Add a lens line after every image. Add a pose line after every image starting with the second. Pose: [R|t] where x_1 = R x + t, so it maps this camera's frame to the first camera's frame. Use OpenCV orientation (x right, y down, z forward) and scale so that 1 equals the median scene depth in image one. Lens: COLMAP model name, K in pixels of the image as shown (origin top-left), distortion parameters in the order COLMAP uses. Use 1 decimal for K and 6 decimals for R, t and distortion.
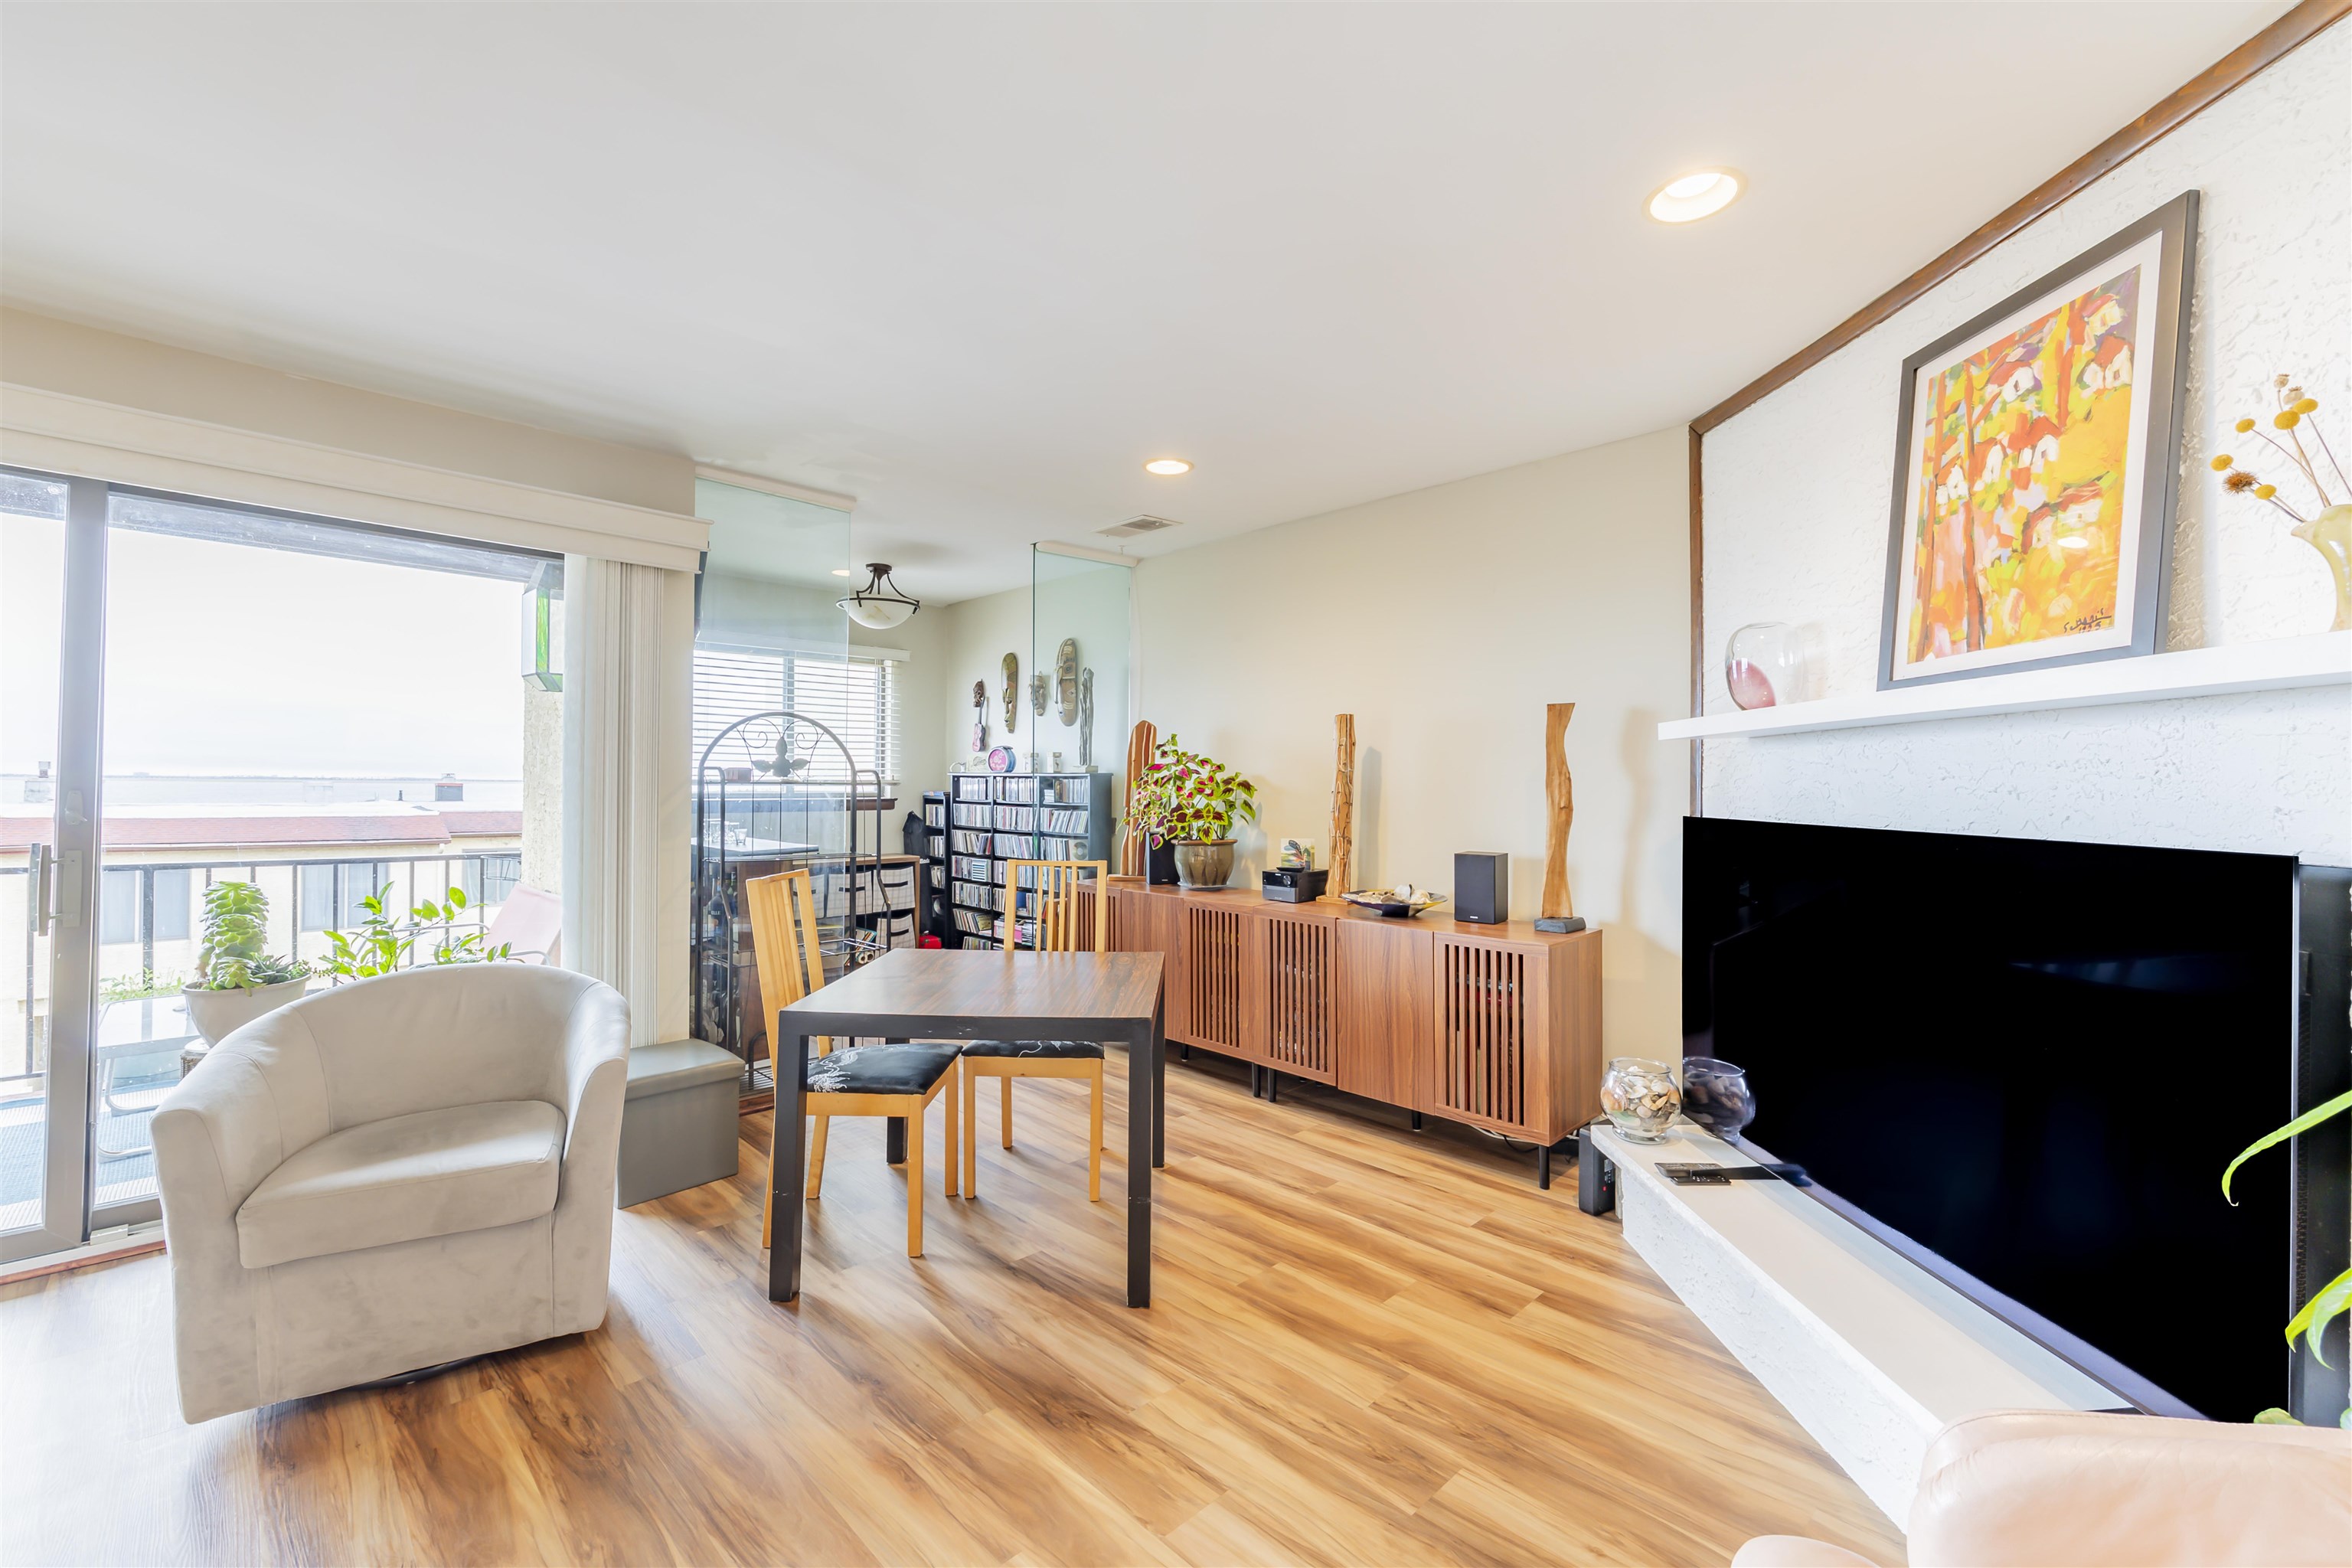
lens RADIAL K [[971.2, 0, 1180.4], [0, 971.2, 782.8], [0, 0, 1]] dist [-0.000554, 0.000440]
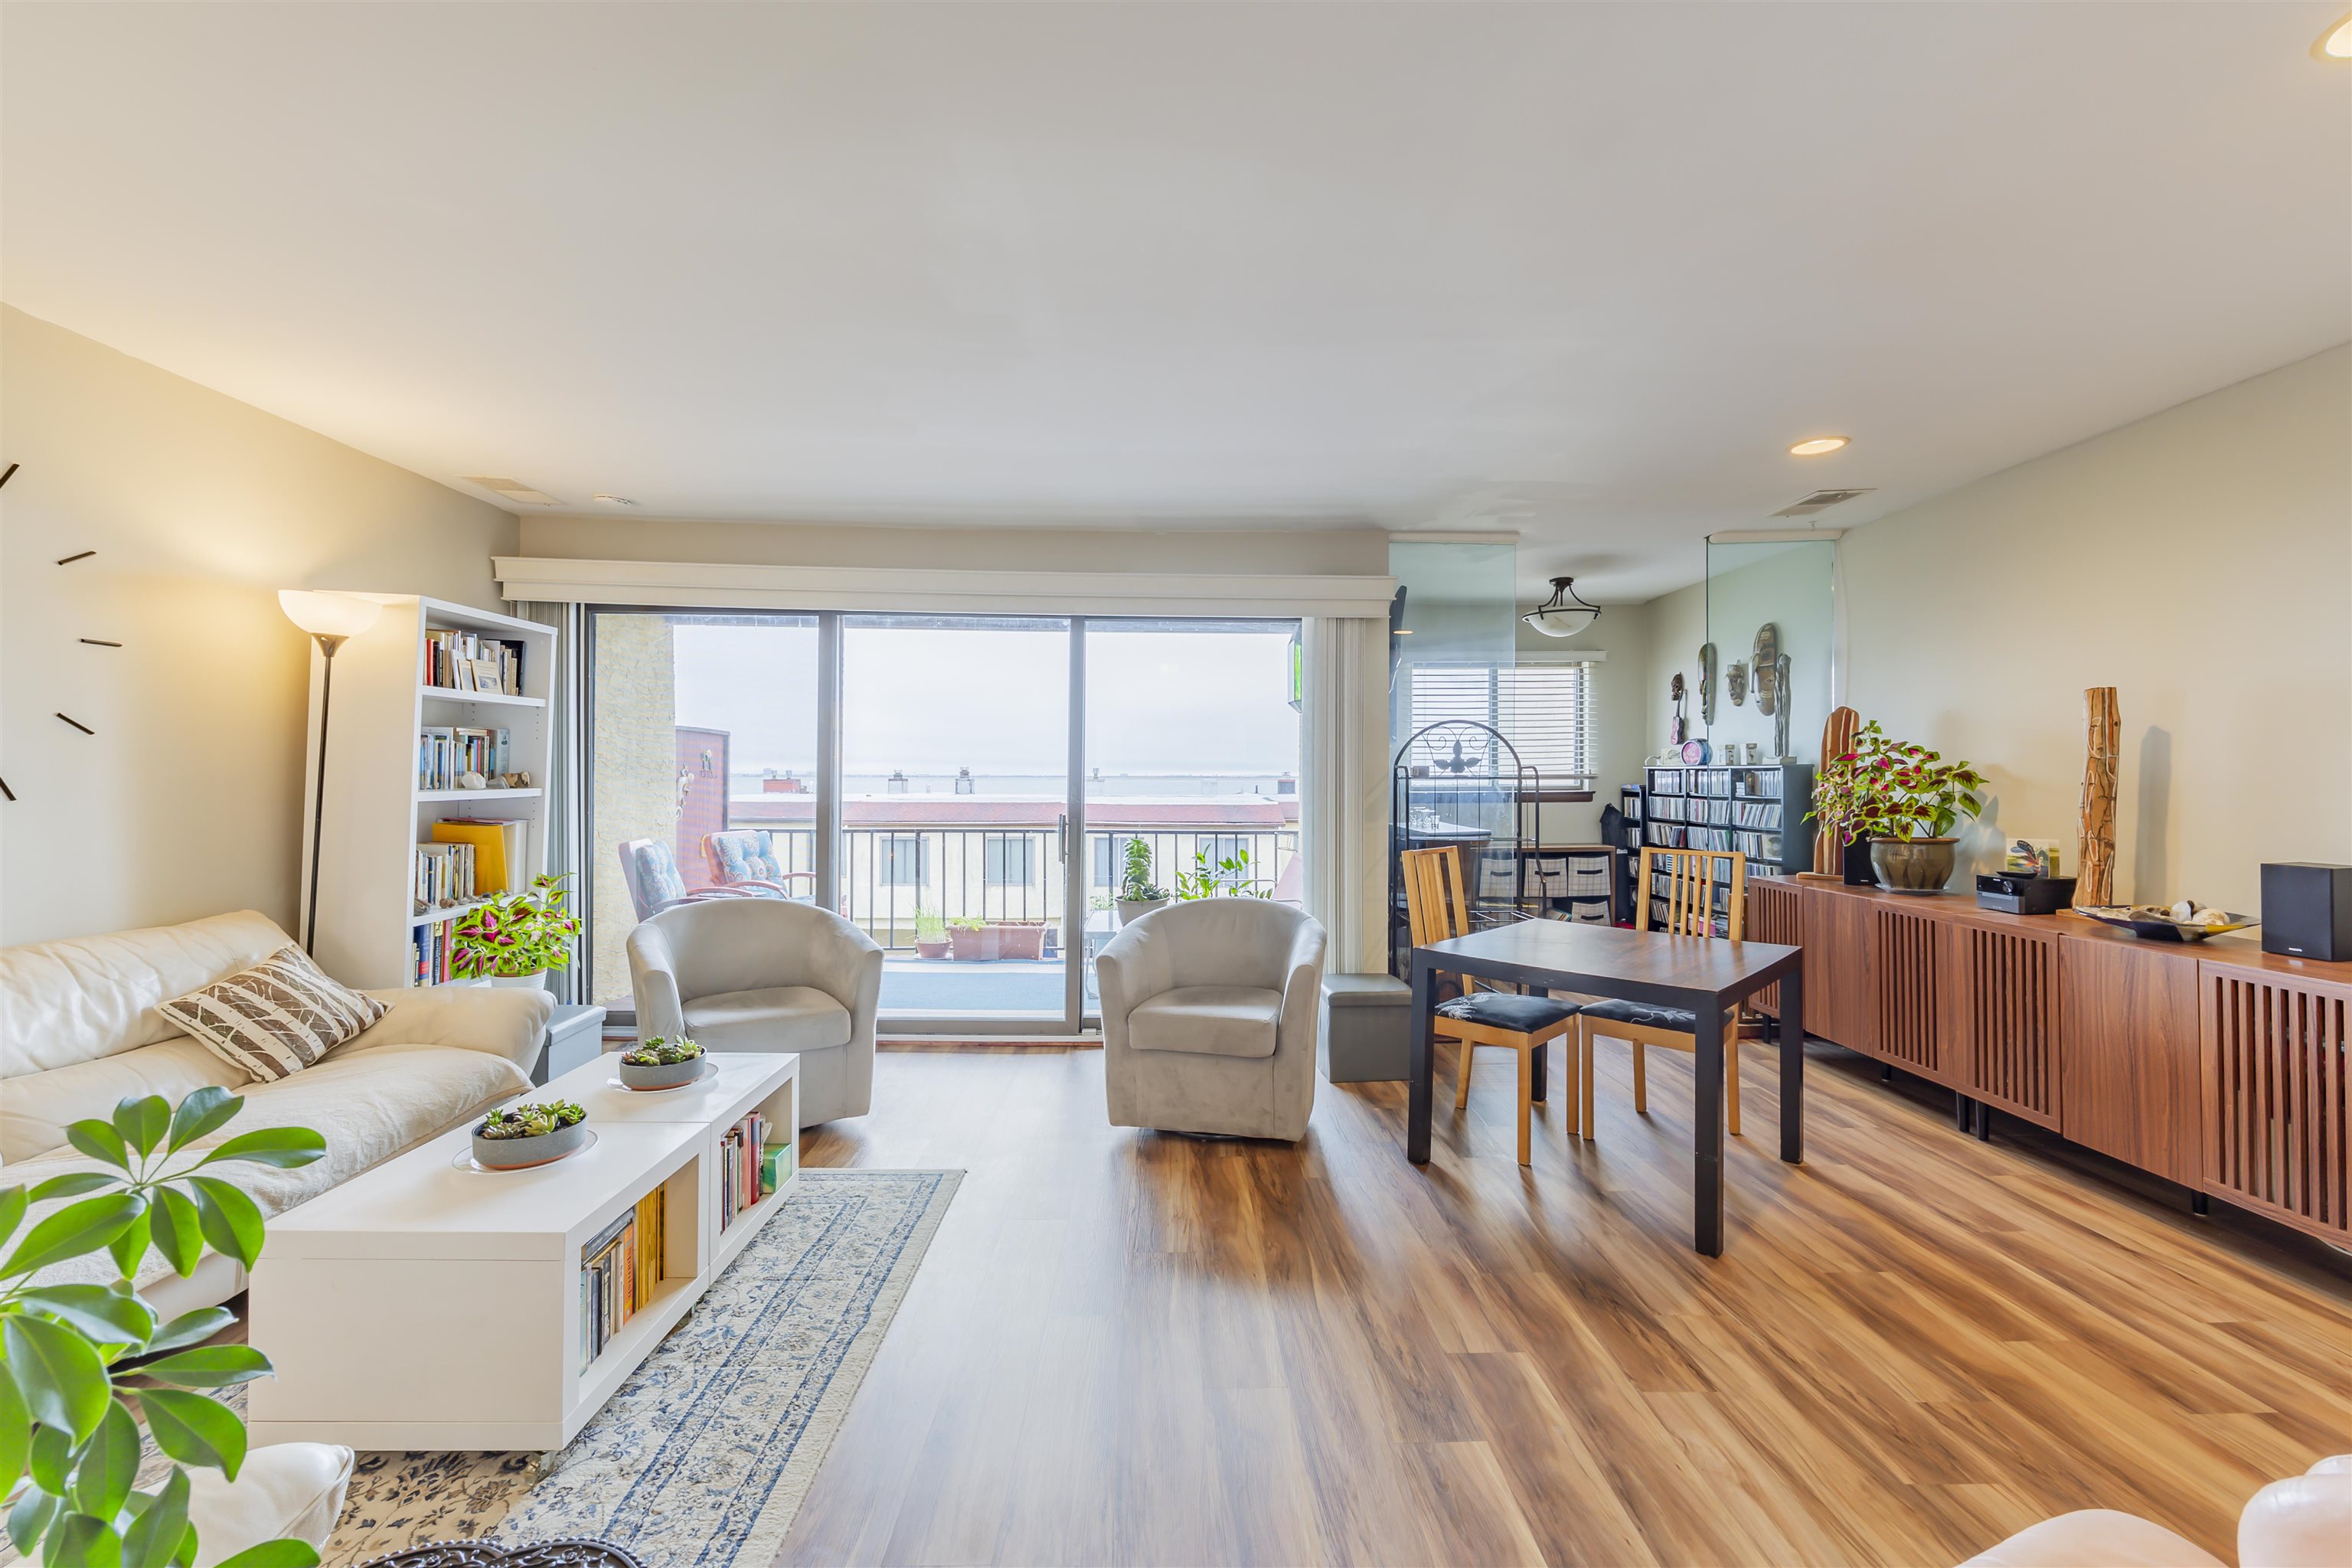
lens RADIAL K [[959.9, 0, 1181.2], [0, 959.9, 785.9], [0, 0, 1]] dist [-0.000376, 0.000037]
pose [[0.723883, -0.002641, -0.689917, 0.144240], [0.009230, 0.999940, 0.005856, -0.000154], [0.689861, -0.010607, 0.723864, -0.097000]]
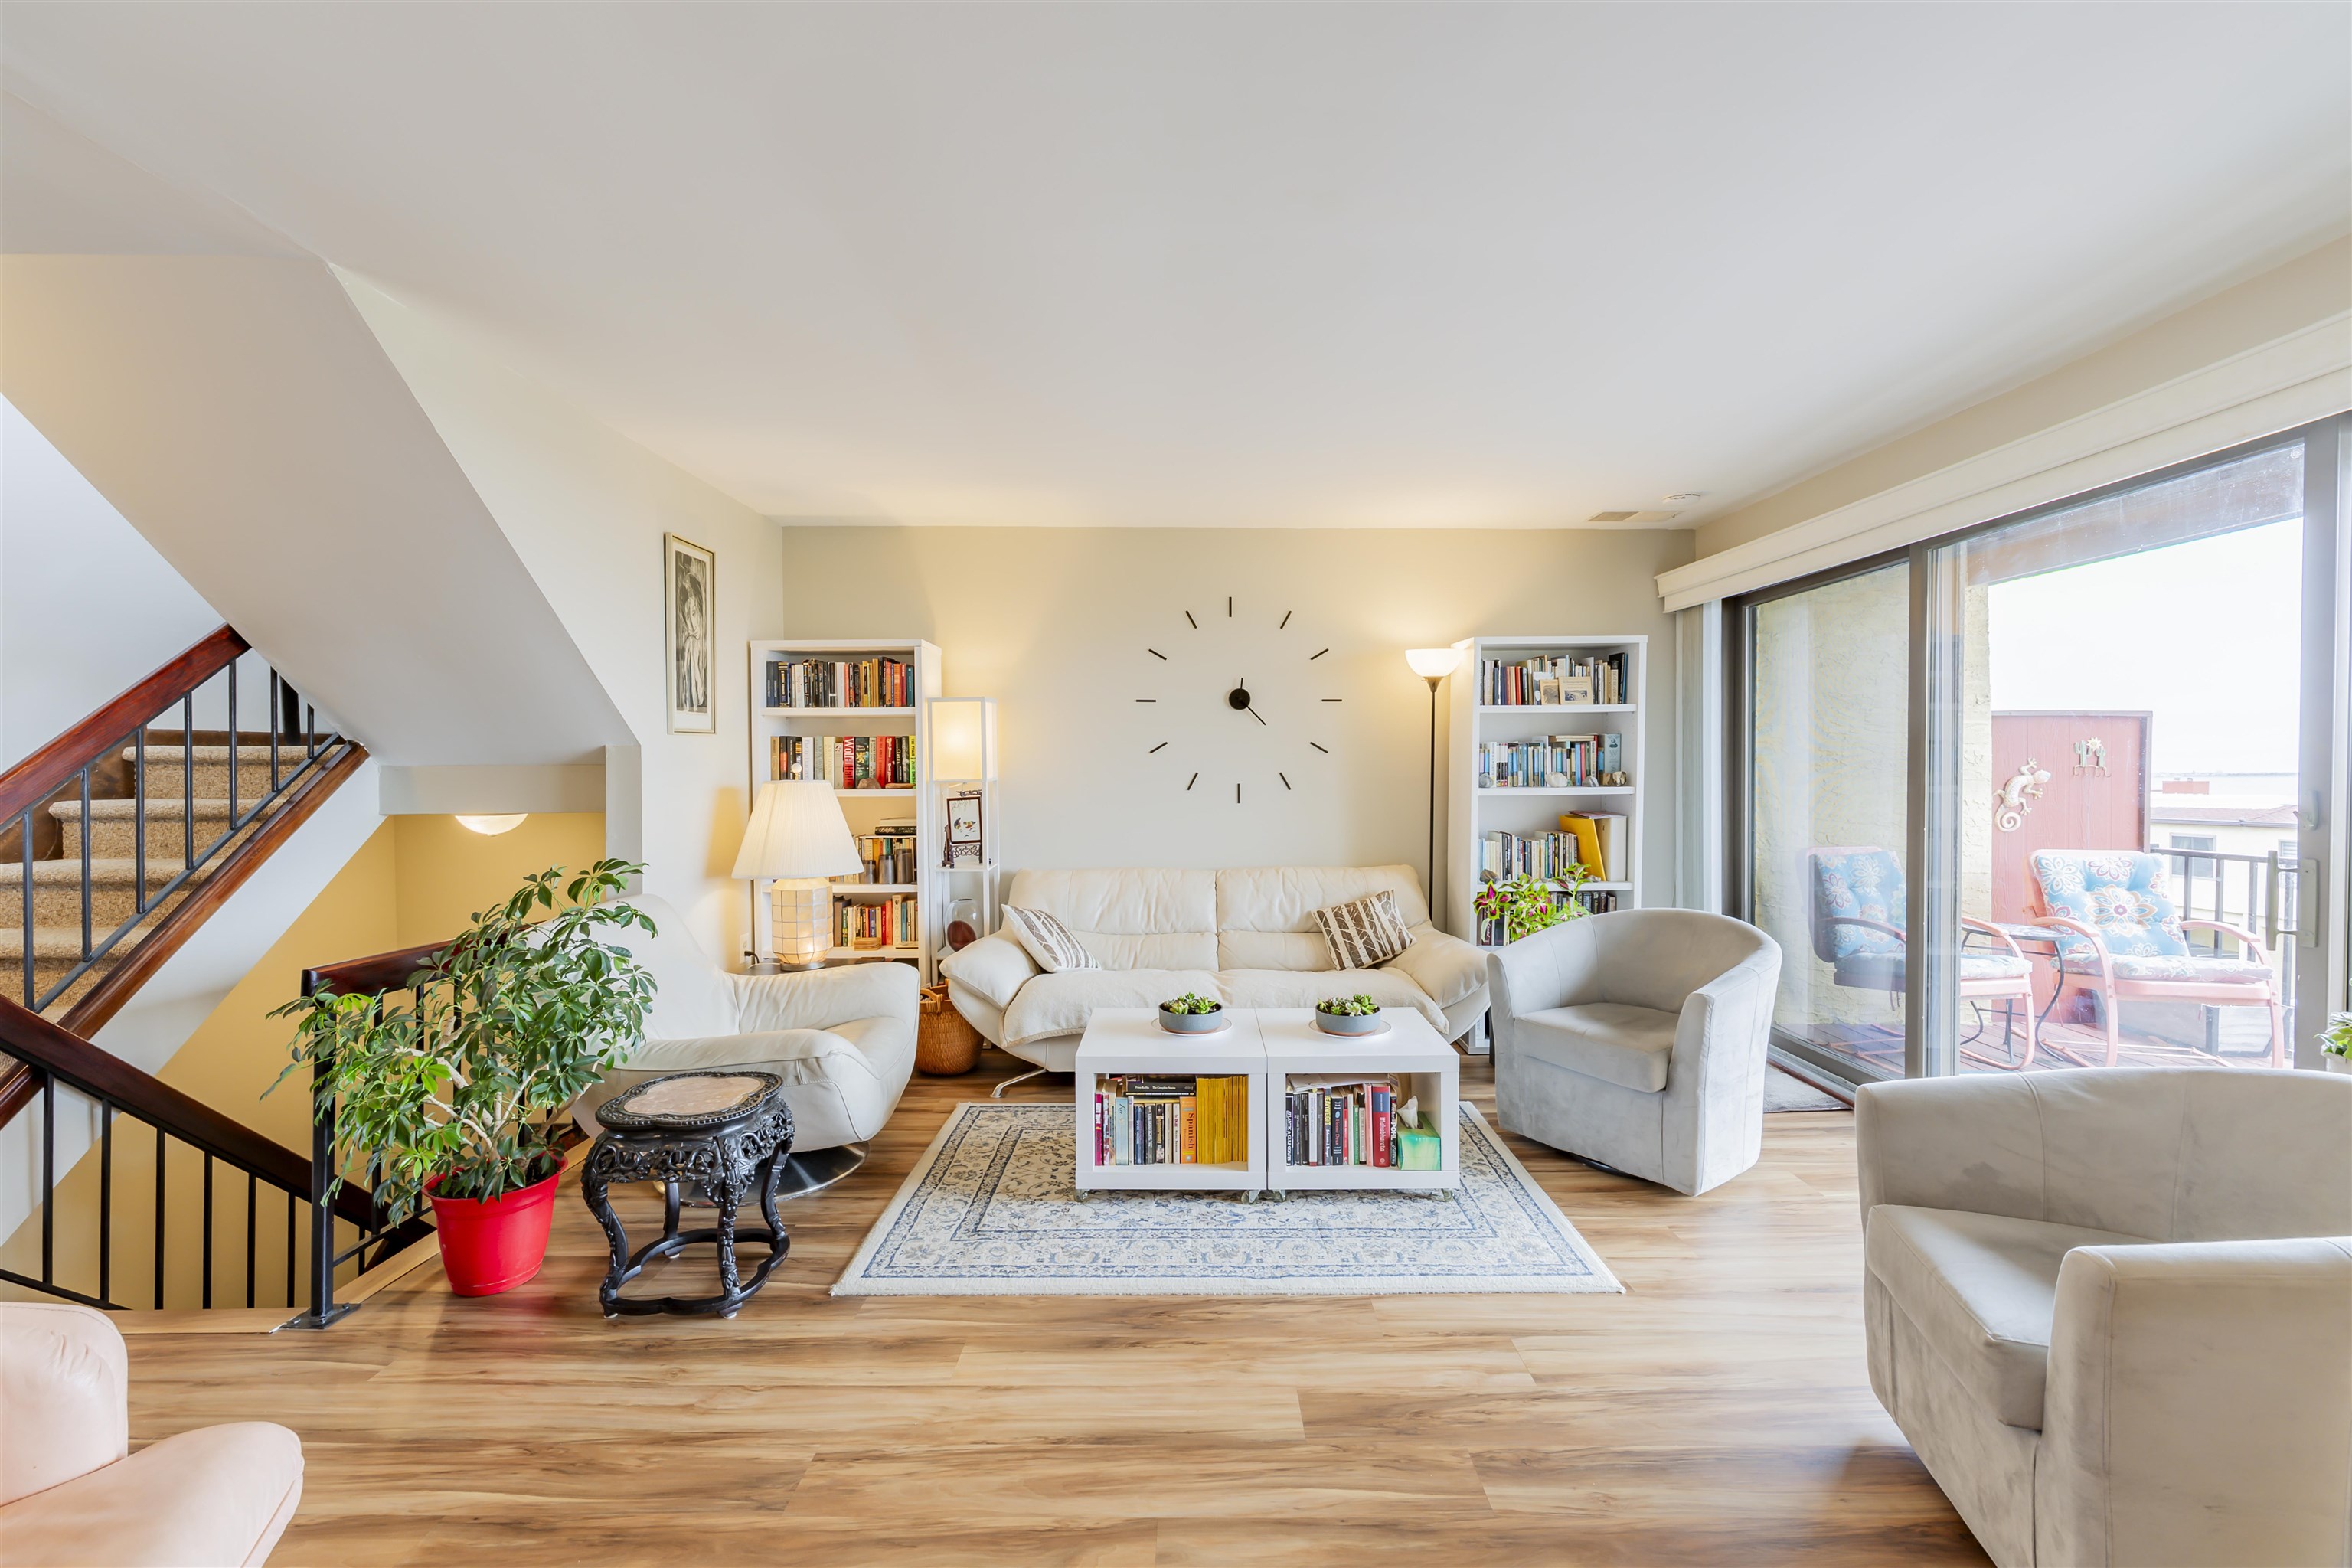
lens RADIAL K [[979.9, 0, 1178.8], [0, 979.9, 788.8], [0, 0, 1]] dist [0.001234, 0.000224]
pose [[-0.700914, -0.002096, -0.713242, 0.116242], [-0.001340, 0.999998, -0.001623, 0.005875], [0.713244, -0.000182, -0.700916, 0.500349]]
